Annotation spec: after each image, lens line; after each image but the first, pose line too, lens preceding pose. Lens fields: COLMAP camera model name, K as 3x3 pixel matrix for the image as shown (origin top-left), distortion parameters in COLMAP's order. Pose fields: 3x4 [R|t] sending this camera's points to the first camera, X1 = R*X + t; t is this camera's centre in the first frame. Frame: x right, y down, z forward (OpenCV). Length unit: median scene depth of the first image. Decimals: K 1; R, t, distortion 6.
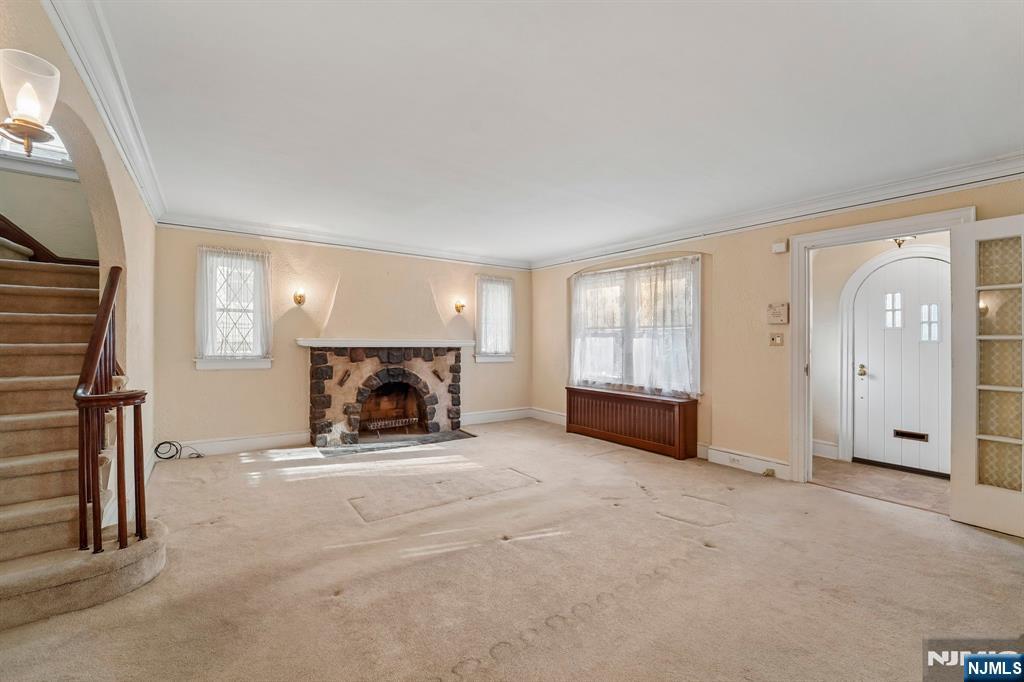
lens RADIAL K [[422.4, 0, 510.8], [0, 422.4, 335.8], [0, 0, 1]] dist [-0.002087, -0.000082]
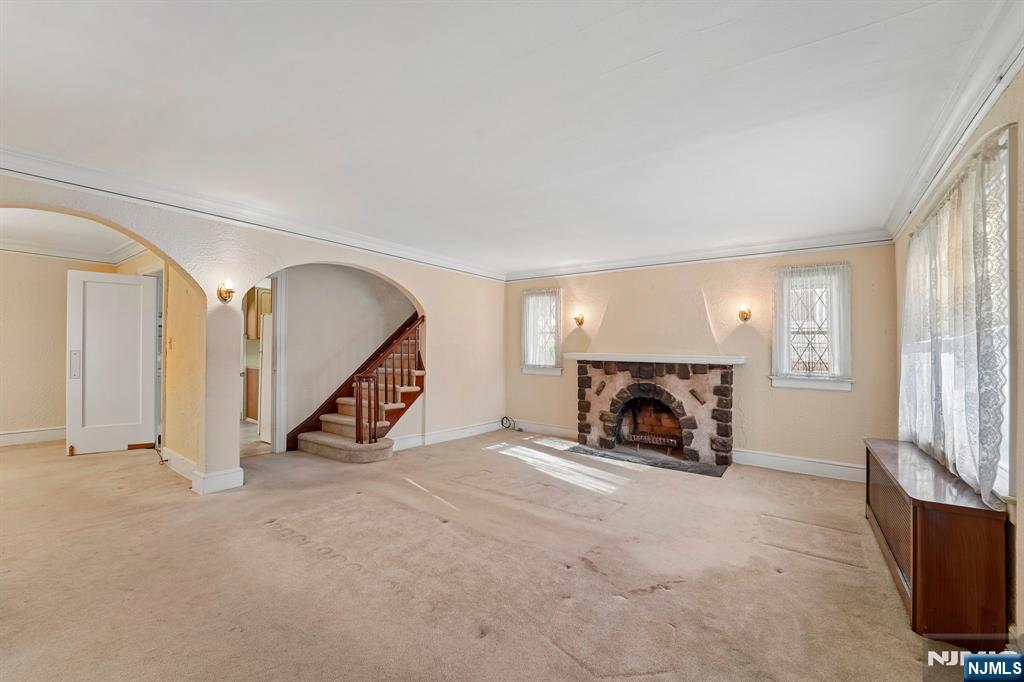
lens RADIAL K [[419.0, 0, 509.8], [0, 419.0, 355.1], [0, 0, 1]] dist [-0.000331, 0.000017]
pose [[0.333131, 0.004500, -0.942870, 0.561191], [-0.003142, 0.999988, 0.003663, 0.008223], [0.942875, 0.001742, 0.333141, 0.388021]]
